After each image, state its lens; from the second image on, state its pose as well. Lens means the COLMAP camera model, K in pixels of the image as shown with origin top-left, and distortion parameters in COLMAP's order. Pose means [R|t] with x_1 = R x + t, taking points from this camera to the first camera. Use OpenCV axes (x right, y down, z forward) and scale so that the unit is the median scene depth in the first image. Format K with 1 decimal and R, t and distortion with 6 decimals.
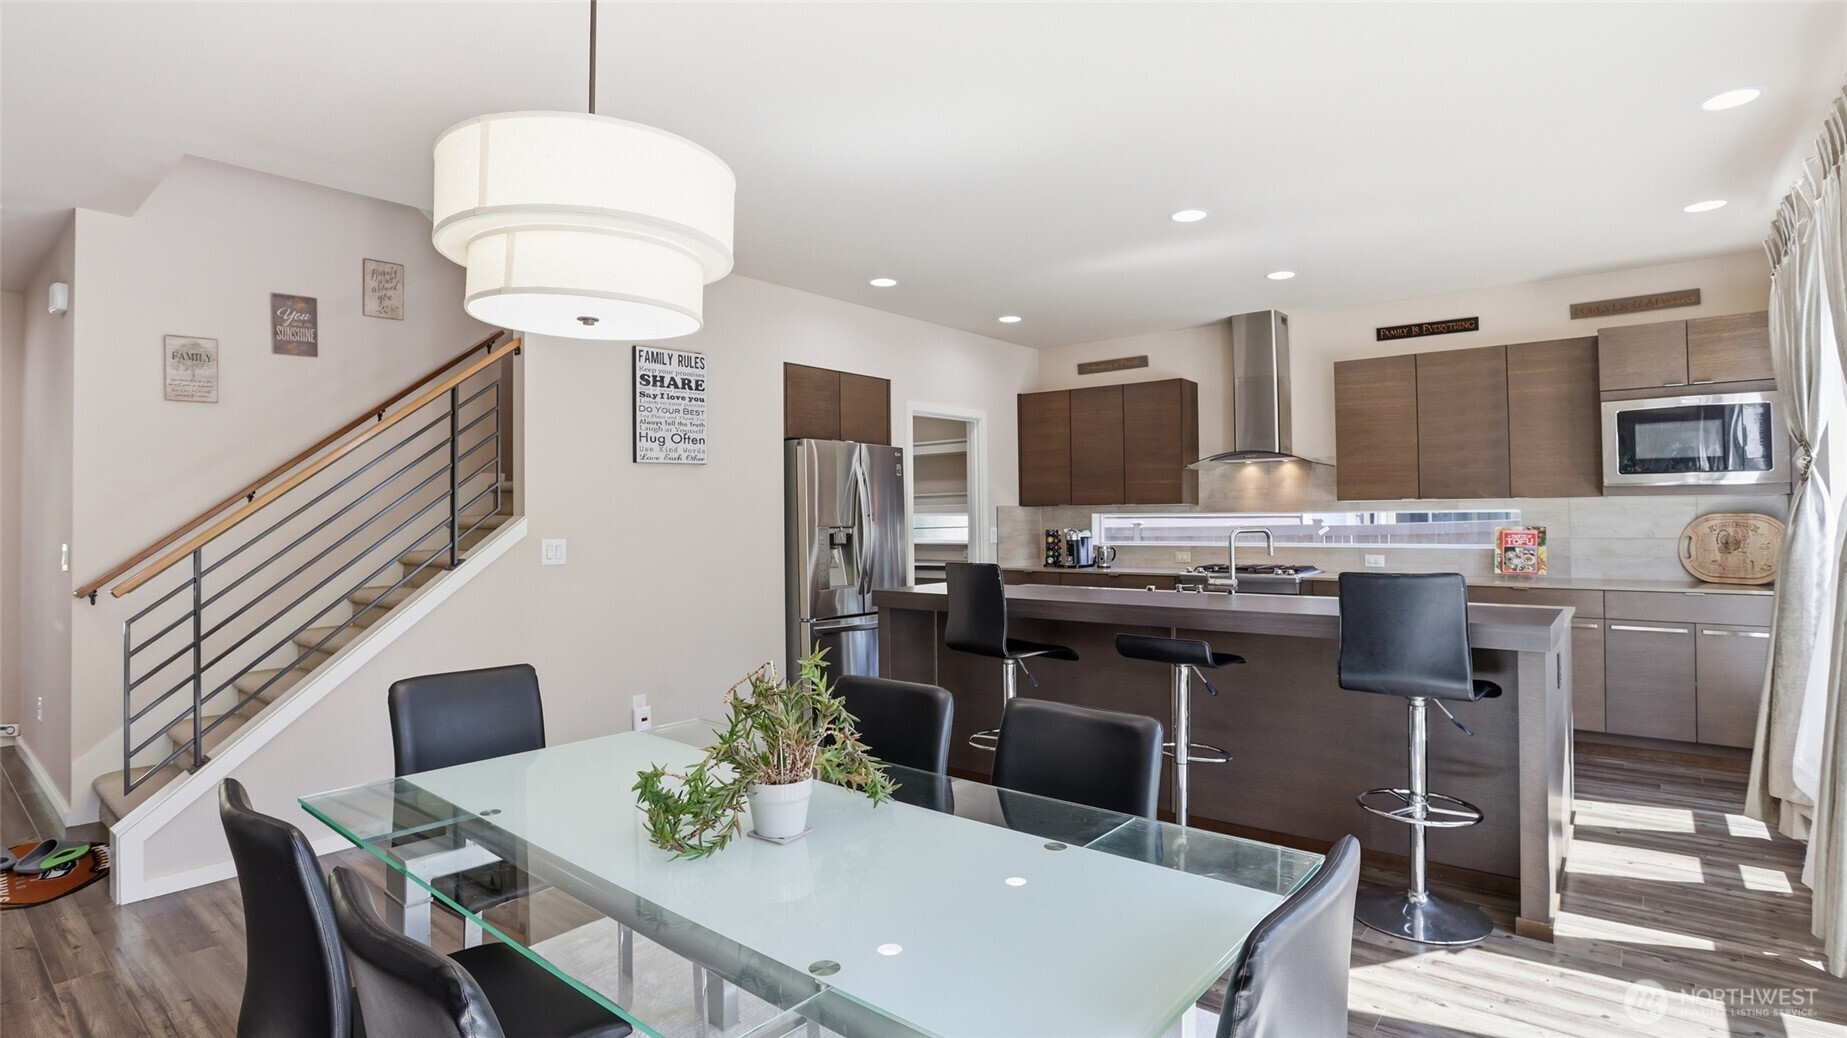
lens RADIAL K [[901.7, 0, 933.8], [0, 901.7, 509.9], [0, 0, 1]] dist [-0.052146, 0.016004]
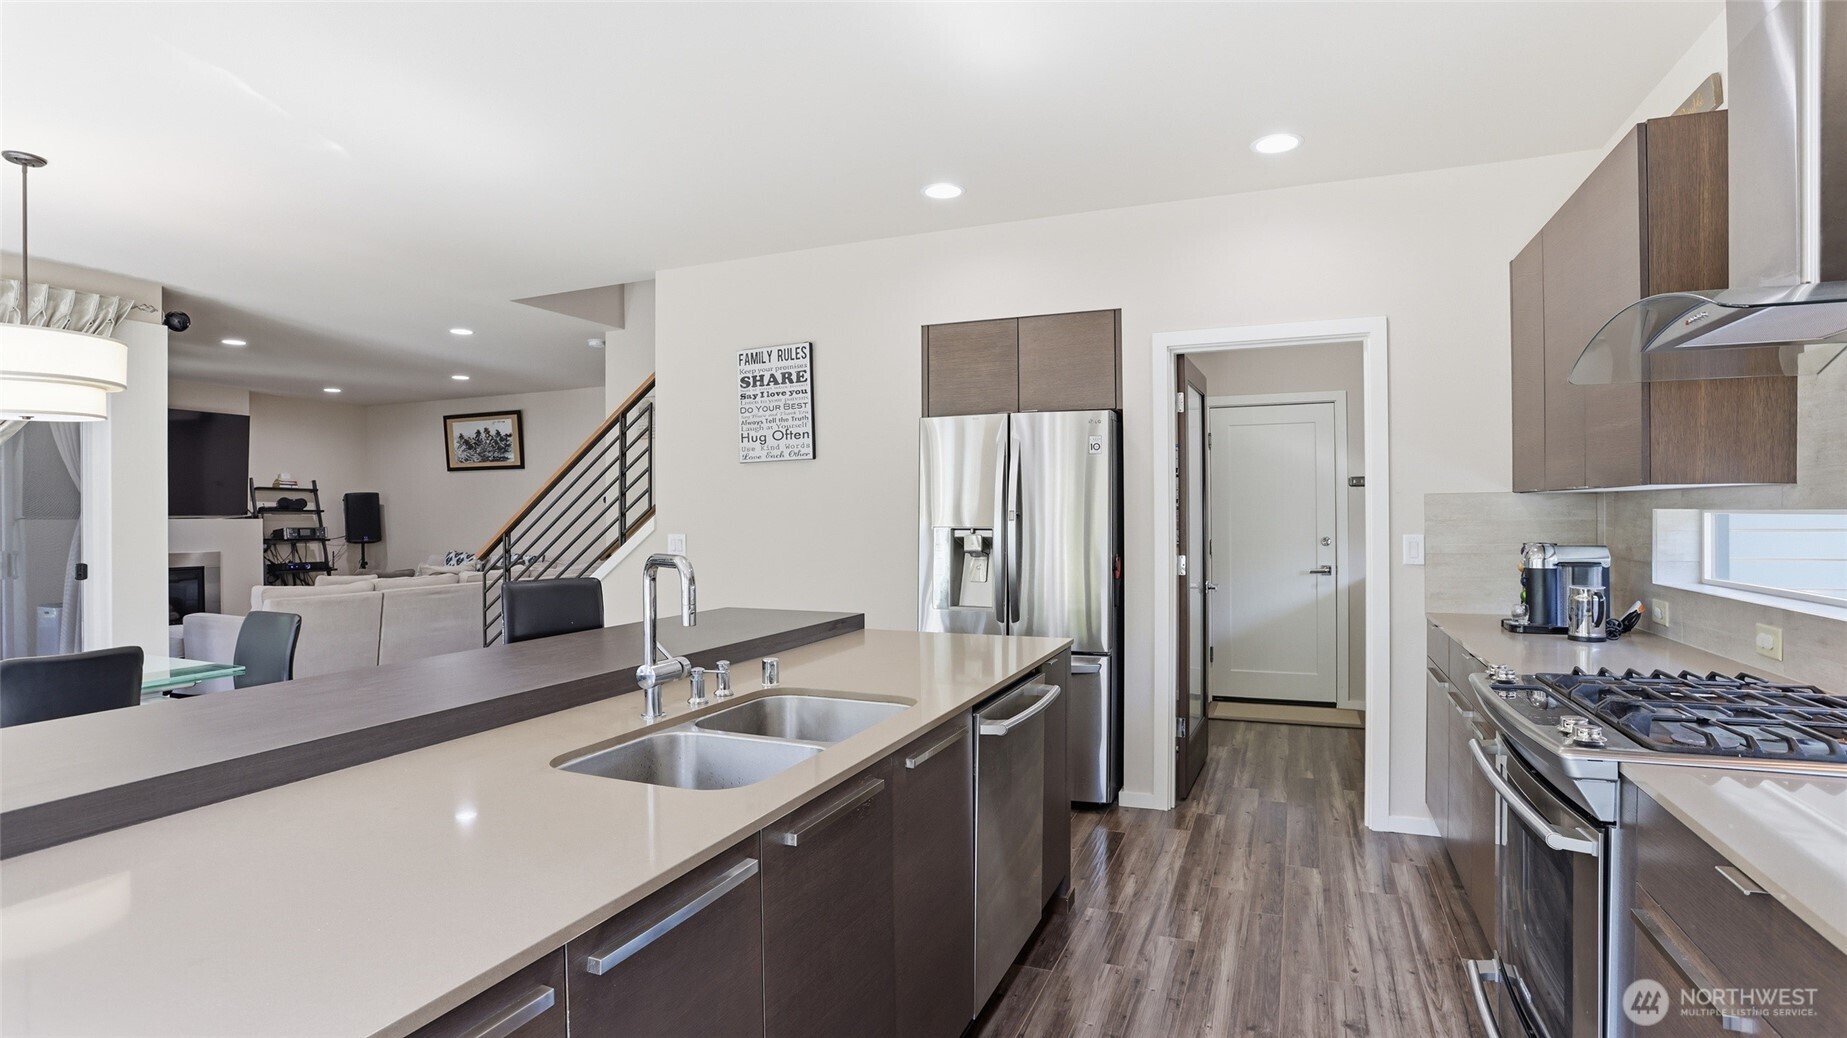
lens RADIAL K [[901.7, 0, 931.8], [0, 901.7, 519.8], [0, 0, 1]] dist [-0.052146, 0.016004]
pose [[0.296334, 0.011968, -0.955009, 0.708079], [0.010433, 0.999821, 0.015767, -0.000762], [0.955027, -0.014636, 0.296156, 0.869386]]
